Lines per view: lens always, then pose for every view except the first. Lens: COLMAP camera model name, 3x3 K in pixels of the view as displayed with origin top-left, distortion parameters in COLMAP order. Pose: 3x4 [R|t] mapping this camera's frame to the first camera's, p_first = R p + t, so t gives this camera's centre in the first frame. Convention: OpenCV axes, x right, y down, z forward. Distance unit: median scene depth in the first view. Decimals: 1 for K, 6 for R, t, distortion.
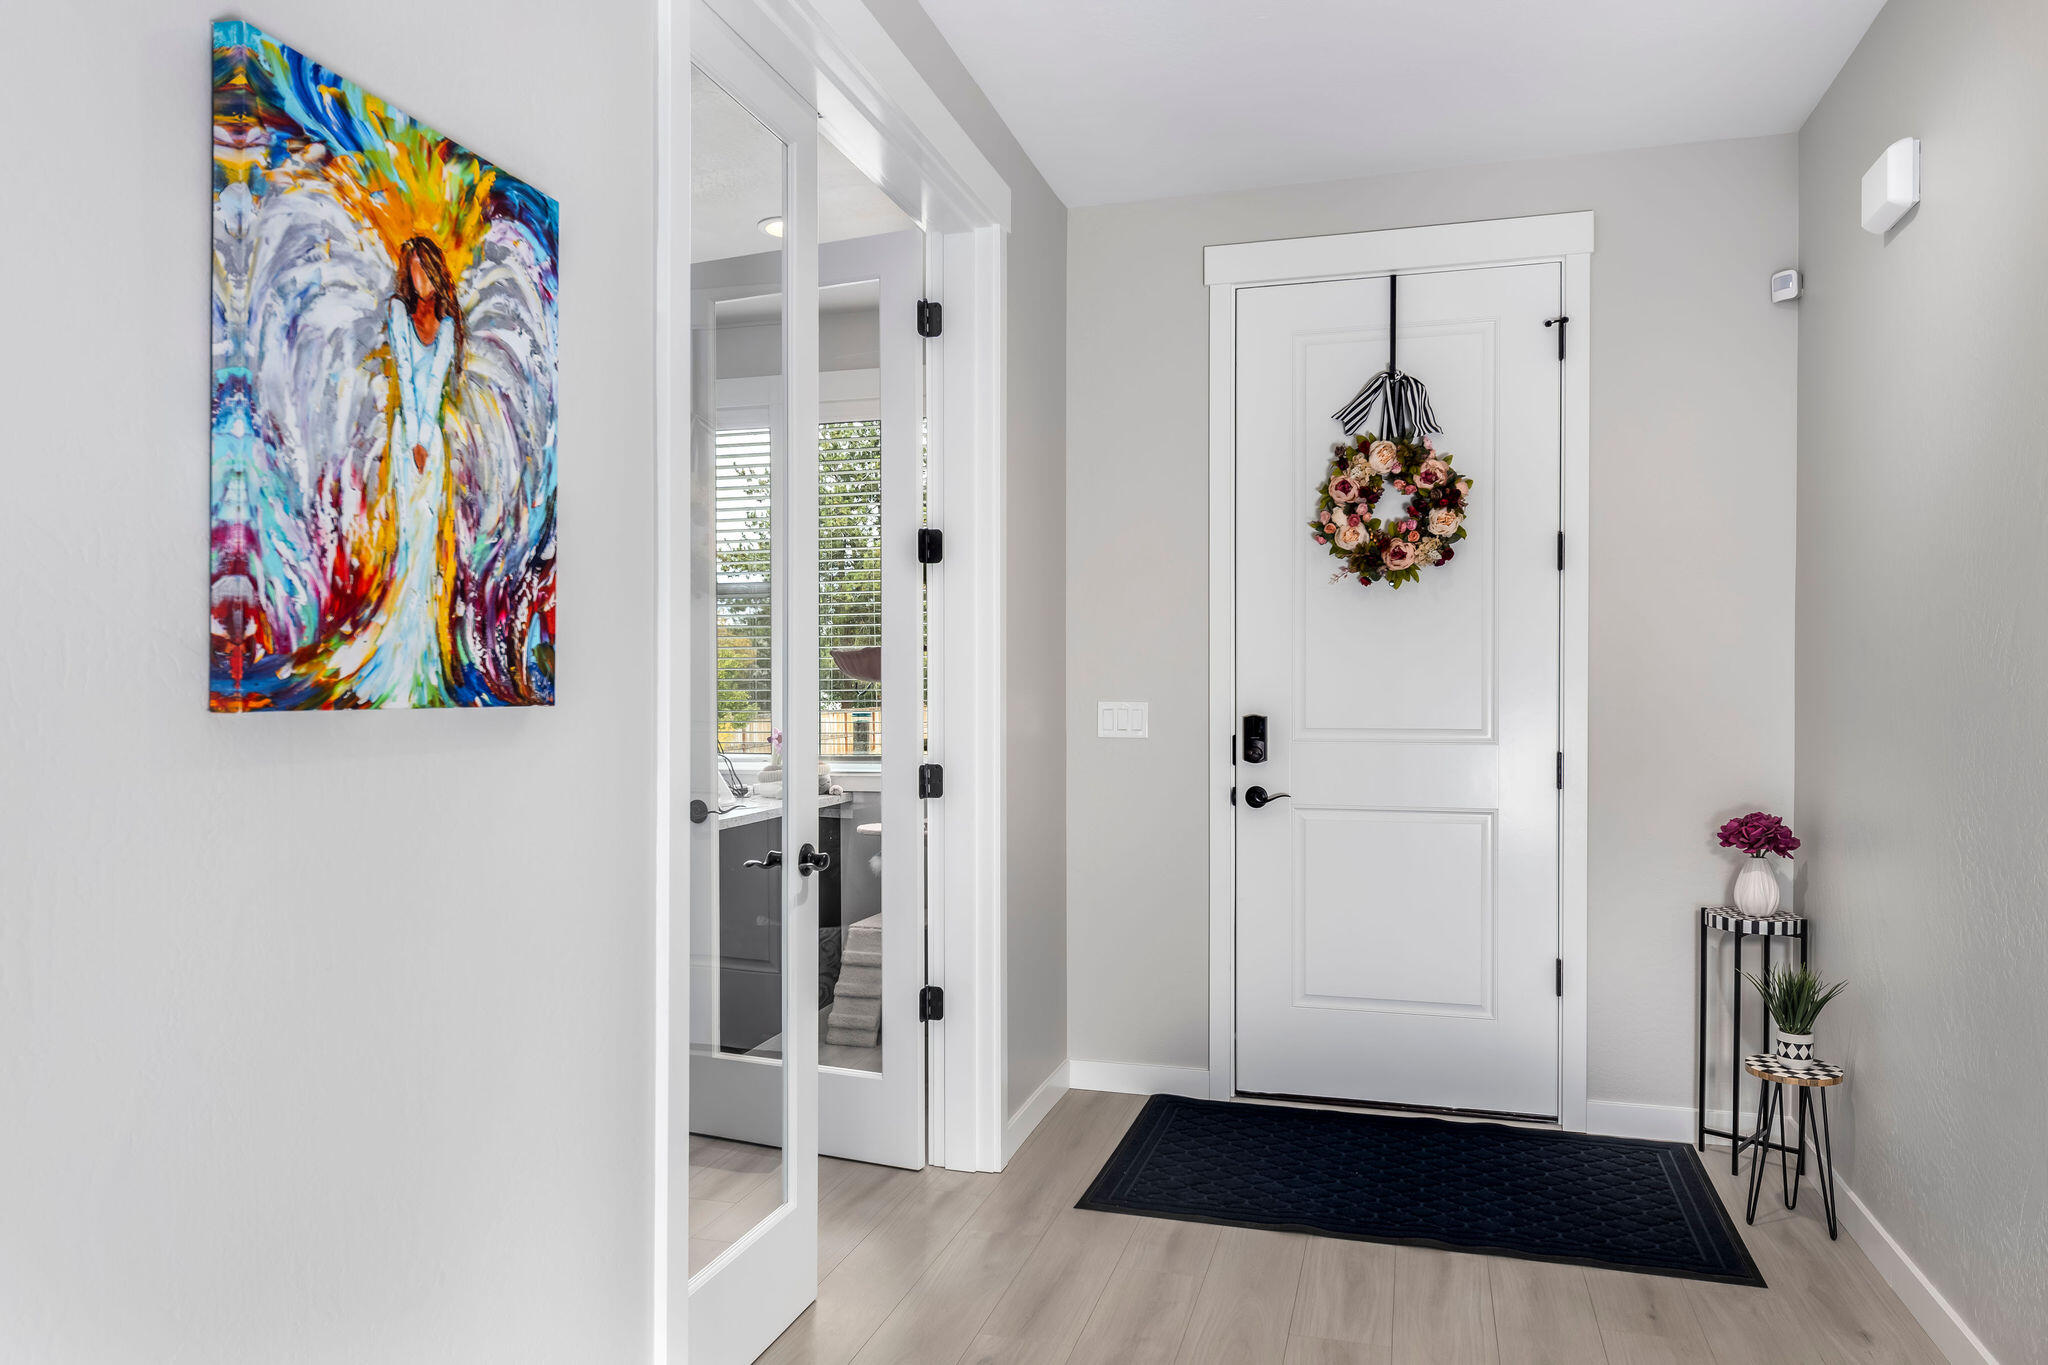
lens RADIAL K [[1376.6, 0, 1019.7], [0, 1376.6, 684.1], [0, 0, 1]] dist [0.007050, 0.000085]
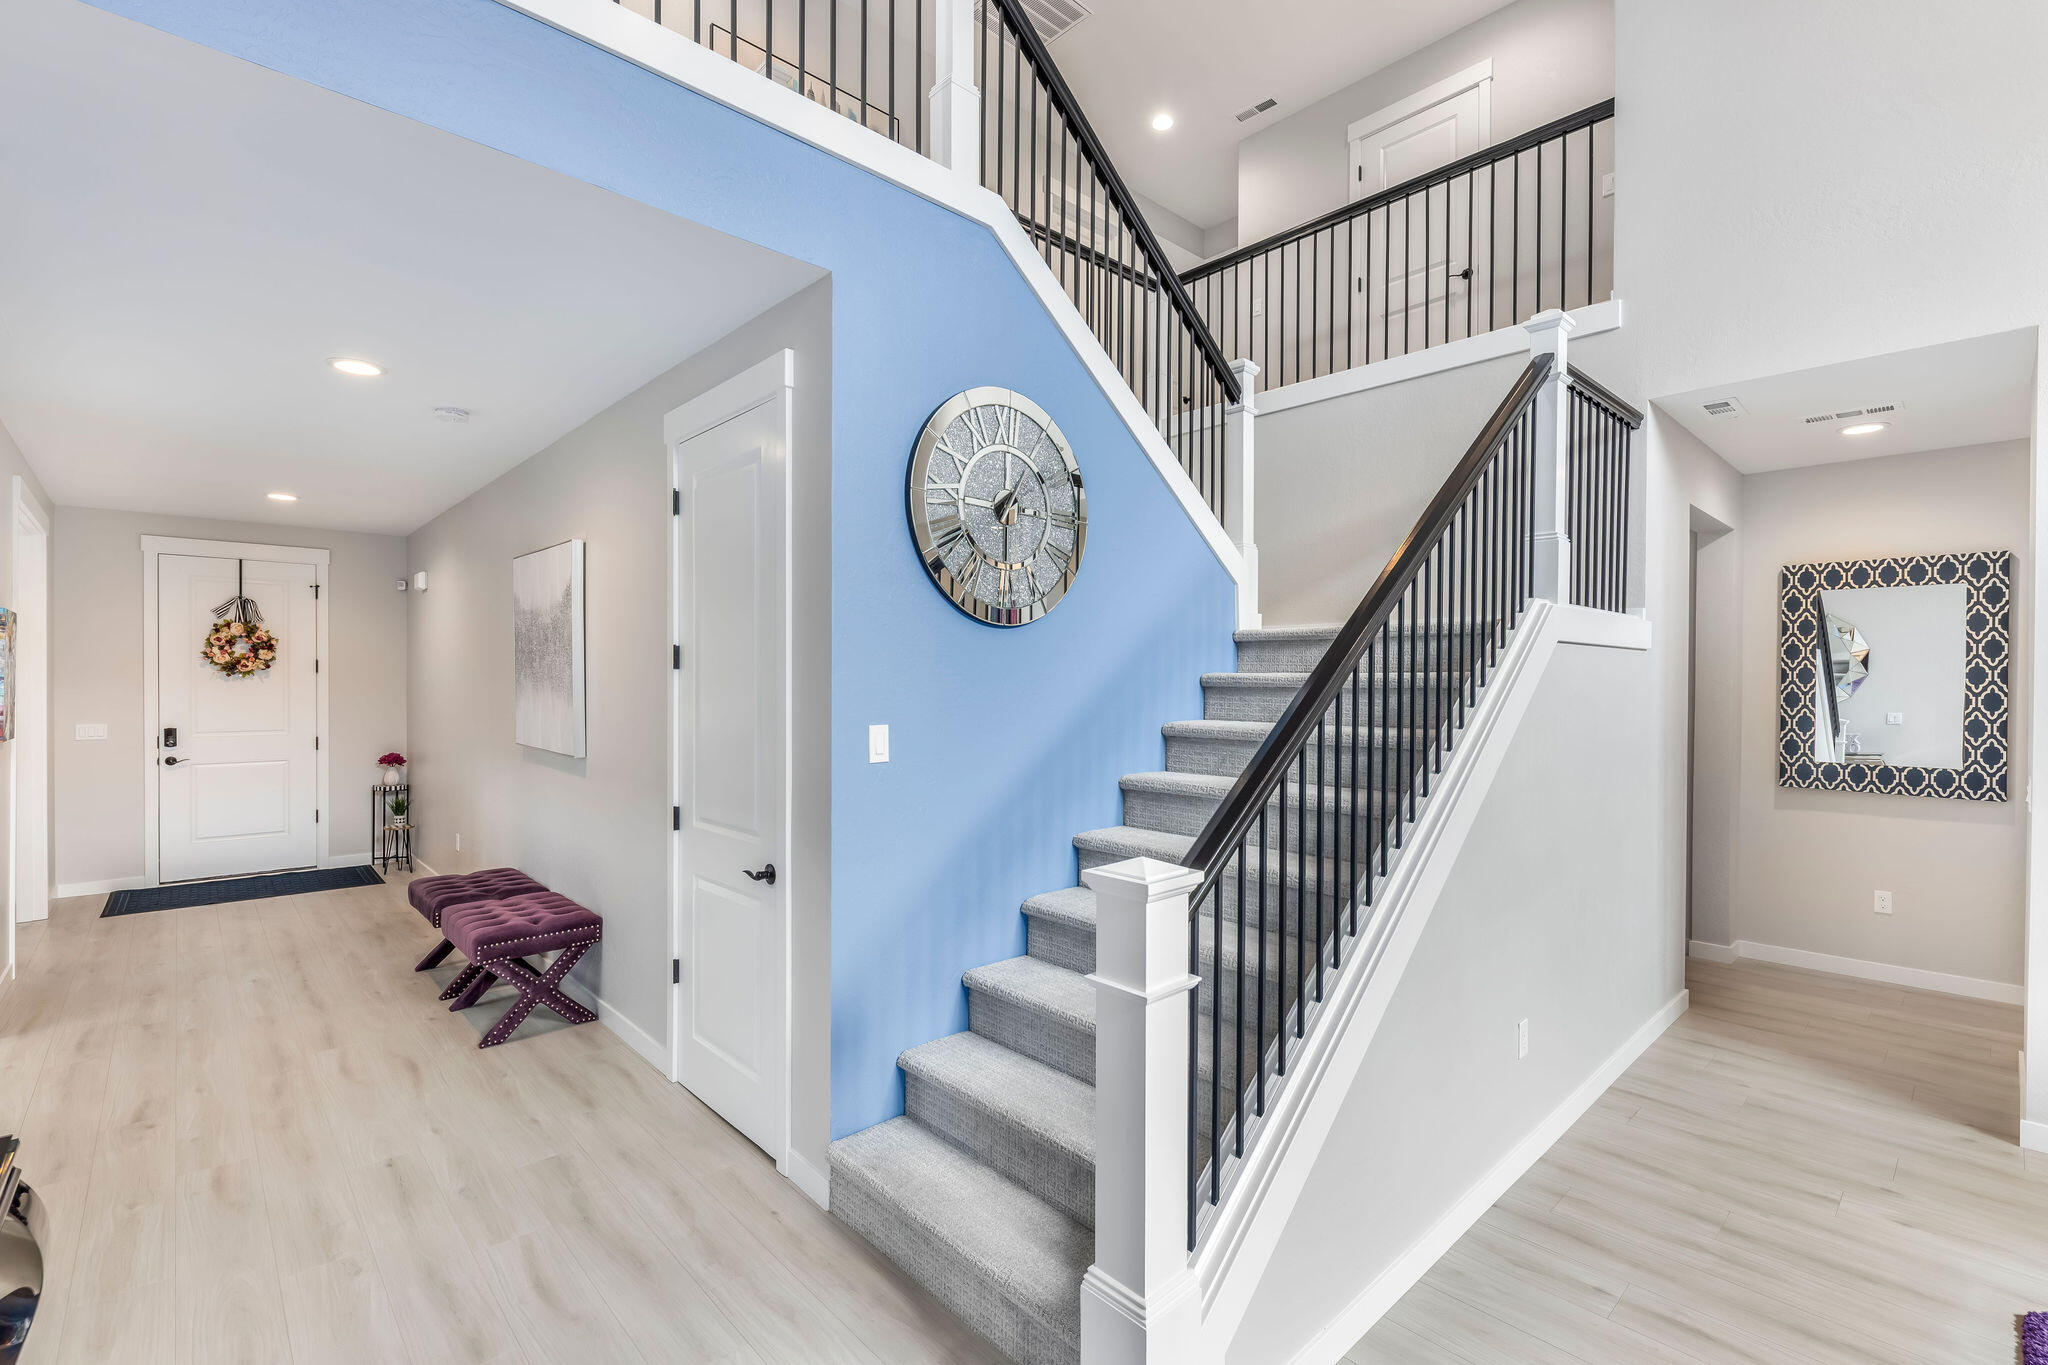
lens RADIAL K [[930.7, 0, 1051.7], [0, 930.7, 694.3], [0, 0, 1]] dist [0.003451, -0.000296]
pose [[0.496129, -0.011467, 0.868173, -0.517340], [-0.002949, 0.999885, 0.014892, -0.069958], [-0.868244, -0.009949, 0.496038, -1.250185]]
